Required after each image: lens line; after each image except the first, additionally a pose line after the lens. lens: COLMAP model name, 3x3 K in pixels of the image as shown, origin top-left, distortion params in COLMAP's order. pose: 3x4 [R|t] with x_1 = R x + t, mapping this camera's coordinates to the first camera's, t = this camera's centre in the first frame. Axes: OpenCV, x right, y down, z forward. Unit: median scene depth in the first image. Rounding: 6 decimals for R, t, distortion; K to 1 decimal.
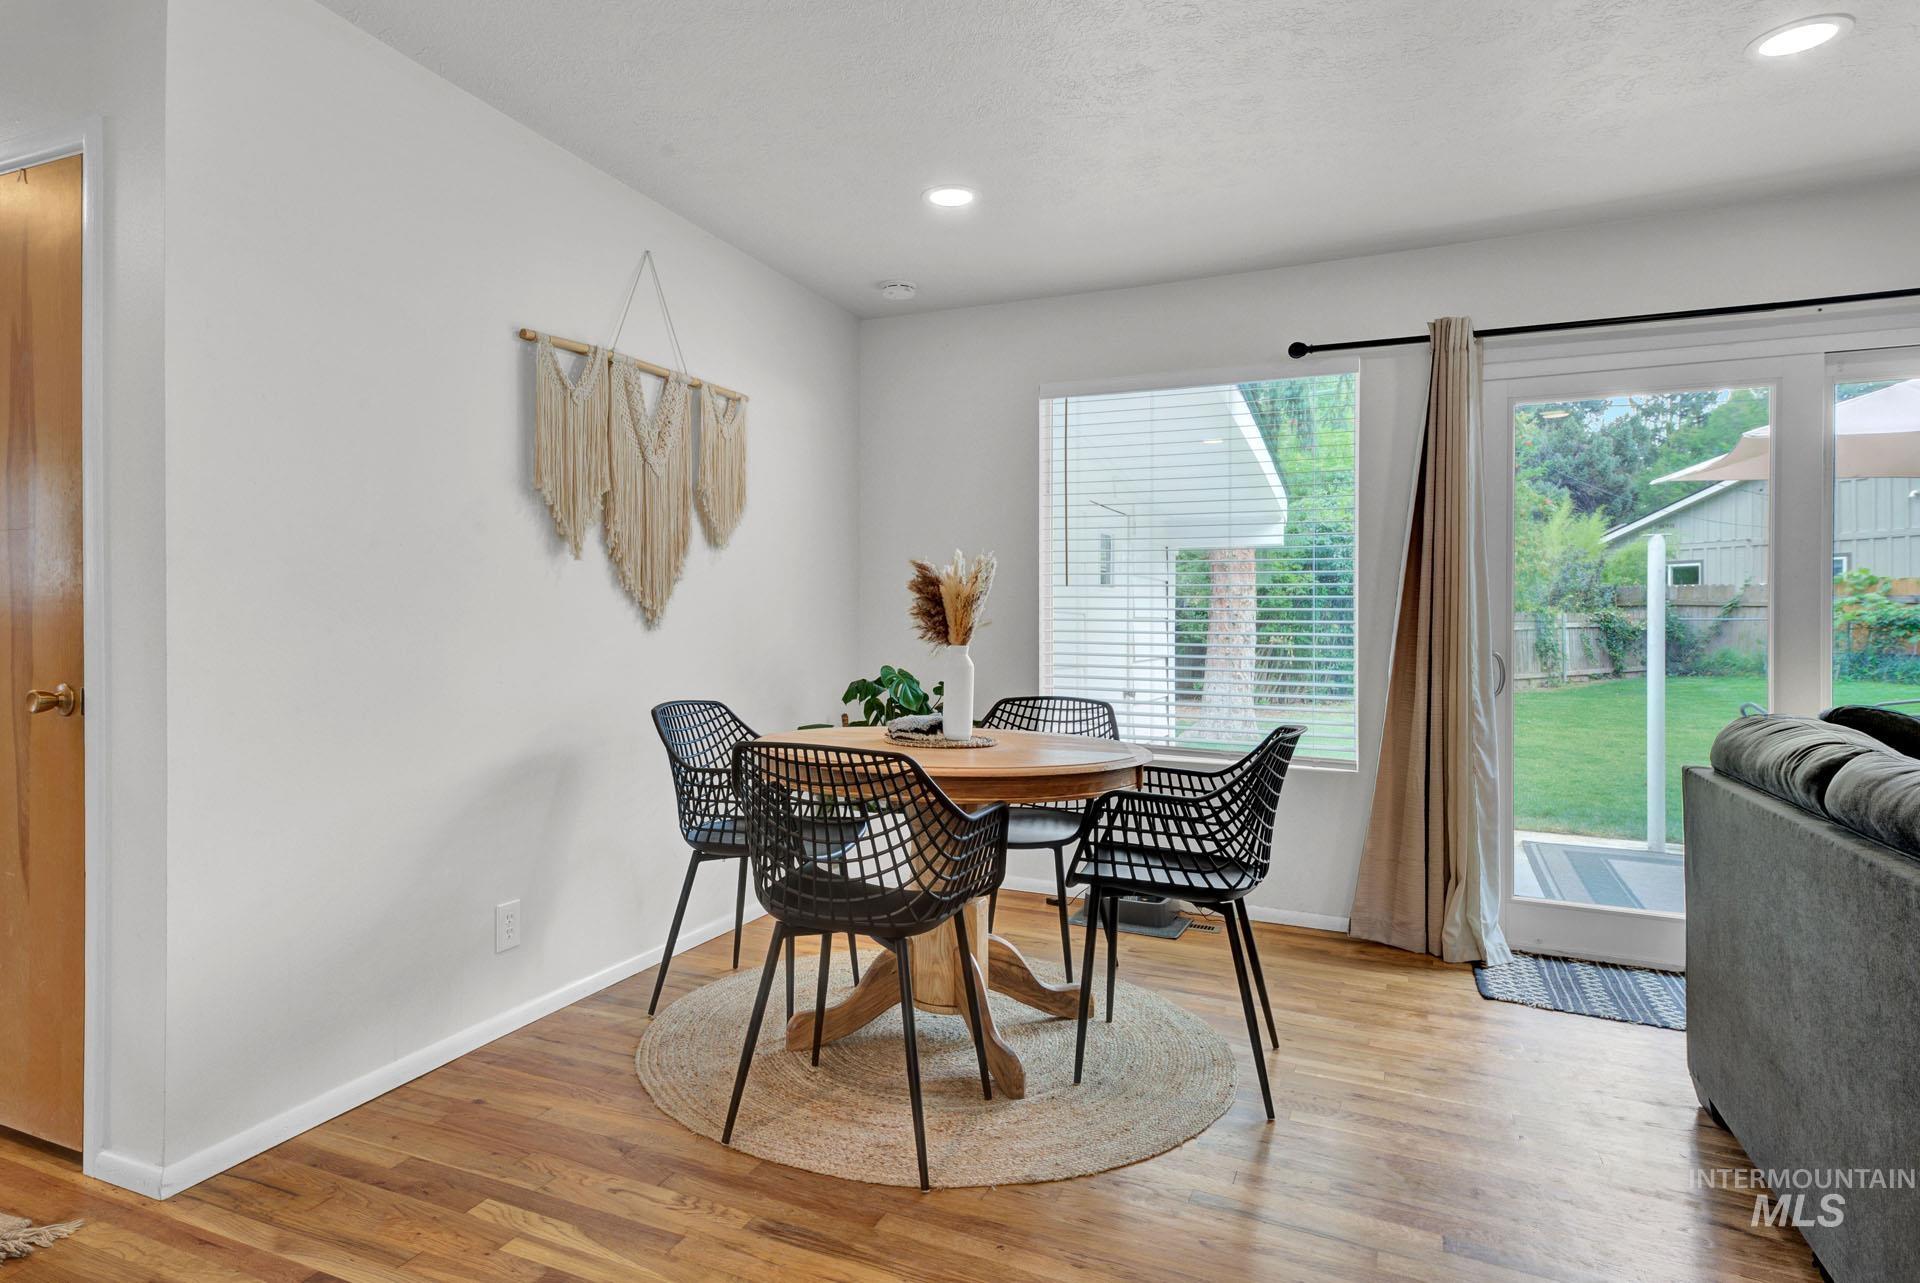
lens RADIAL K [[1022.9, 0, 959.0], [0, 1022.9, 618.0], [0, 0, 1]] dist [0.024010, 0.000156]
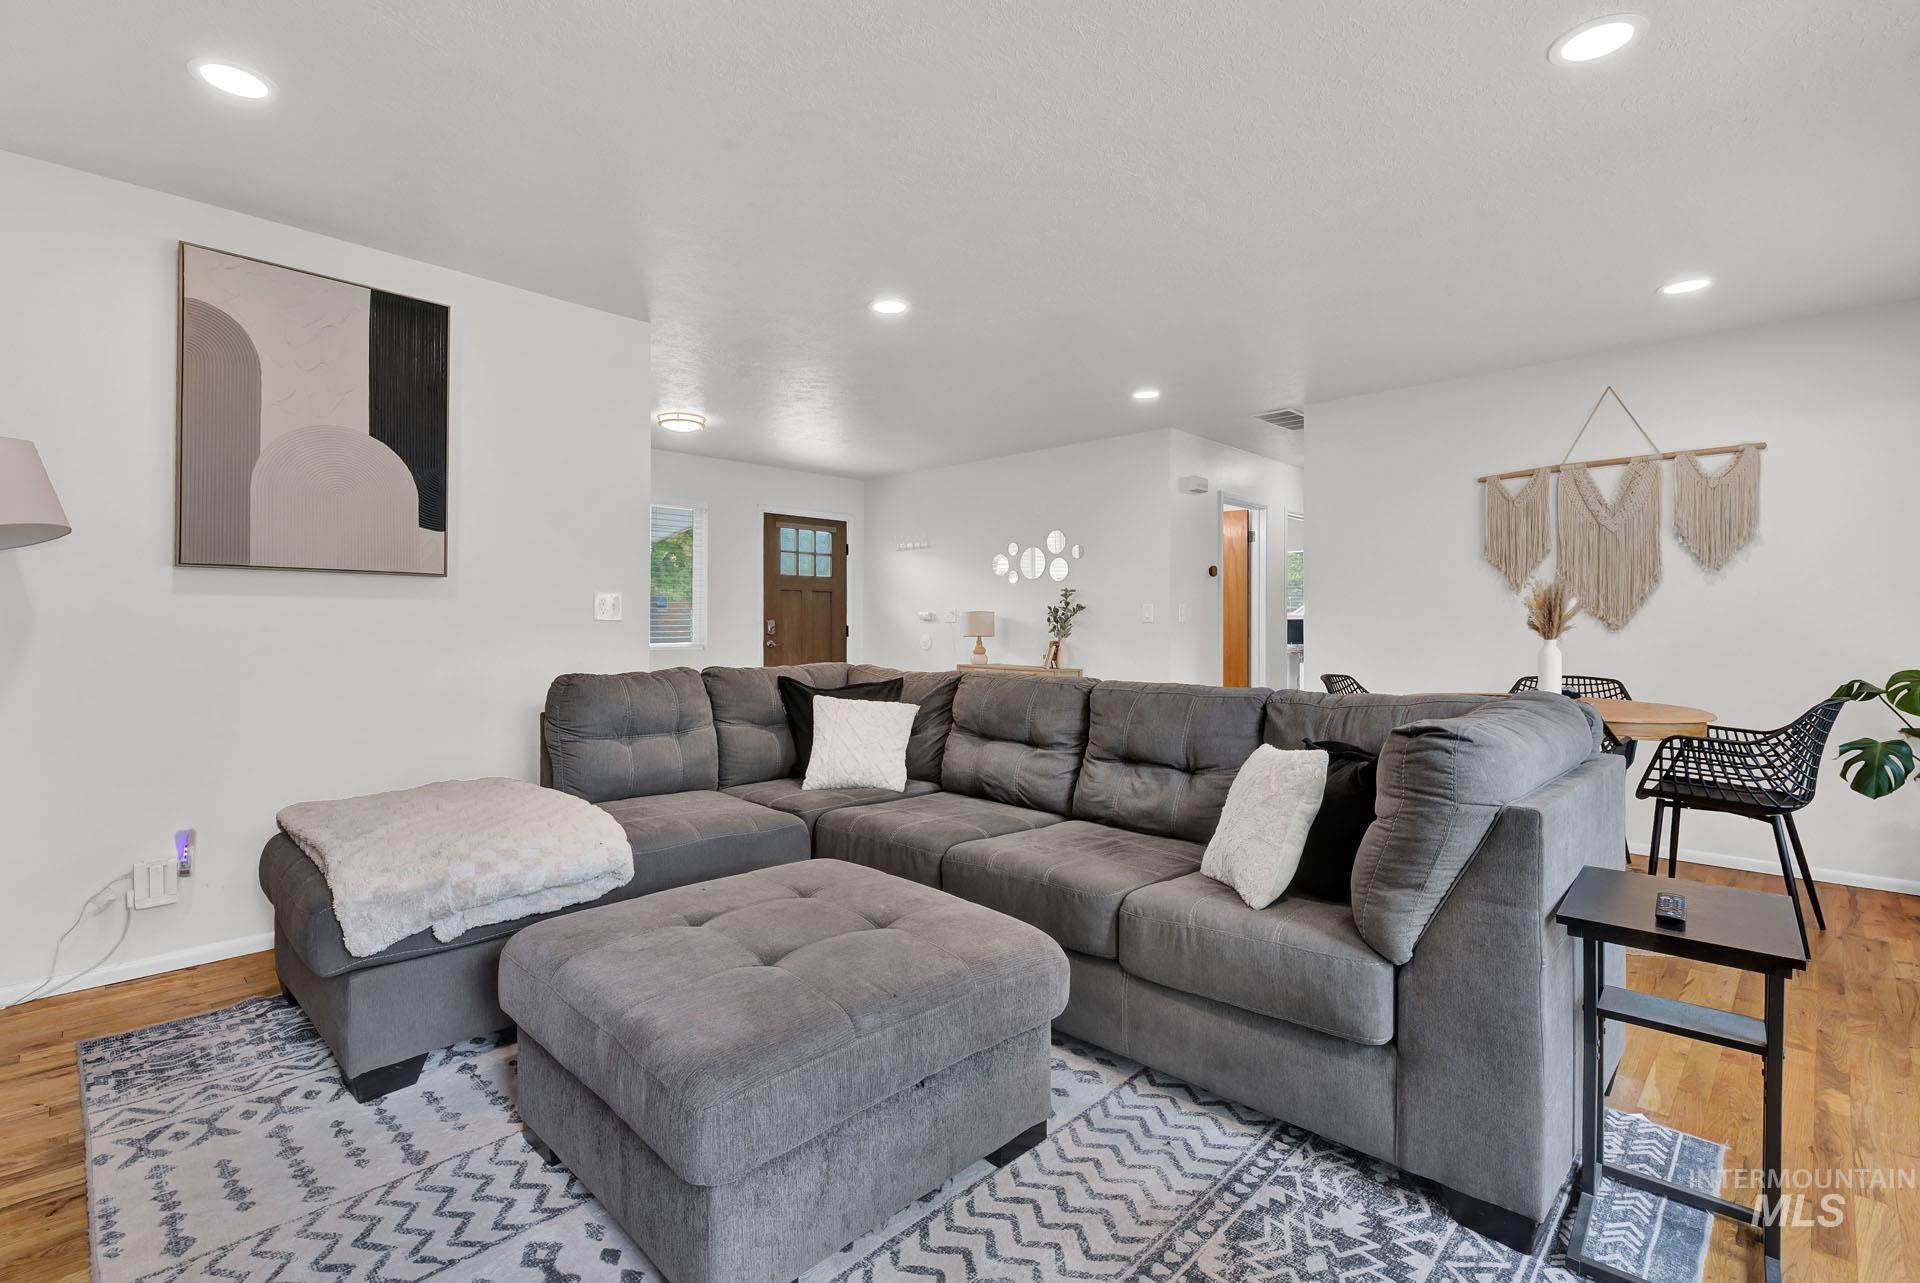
lens RADIAL K [[873.9, 0, 953.4], [0, 873.9, 619.3], [0, 0, 1]] dist [0.000546, -0.000007]
pose [[-0.310029, -0.020147, -0.950514, 1.260104], [-0.001097, 0.999782, -0.020833, 0.020021], [0.950726, -0.005416, -0.309984, 0.468627]]
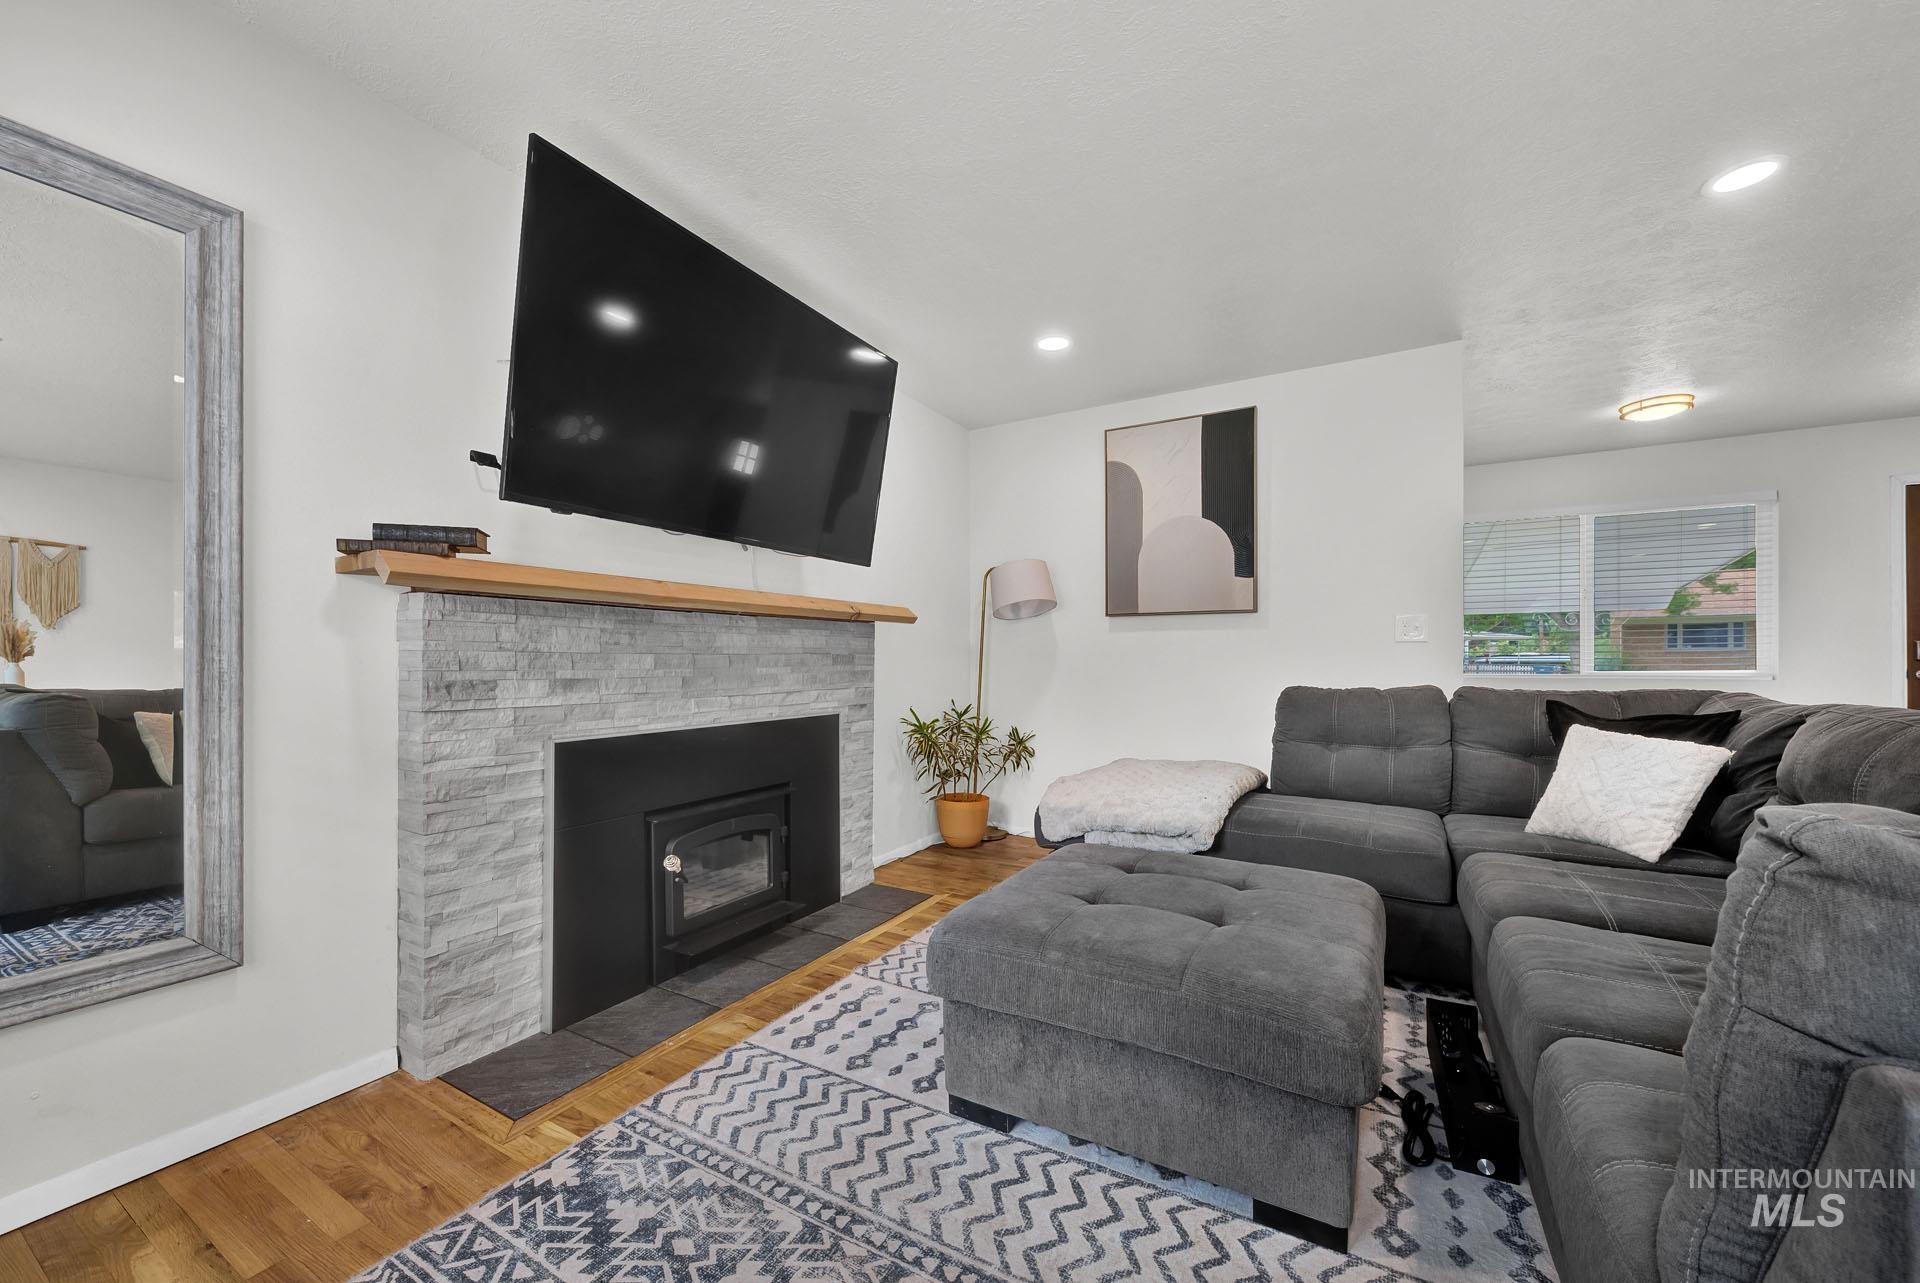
lens RADIAL K [[737.5, 0, 950.4], [0, 737.5, 661.9], [0, 0, 1]] dist [-0.000957, -0.000223]
pose [[-0.998023, -0.008939, 0.062213, 0.893793], [-0.009187, 0.999951, -0.003693, 0.035737], [-0.062177, -0.004257, -0.998056, 0.741431]]
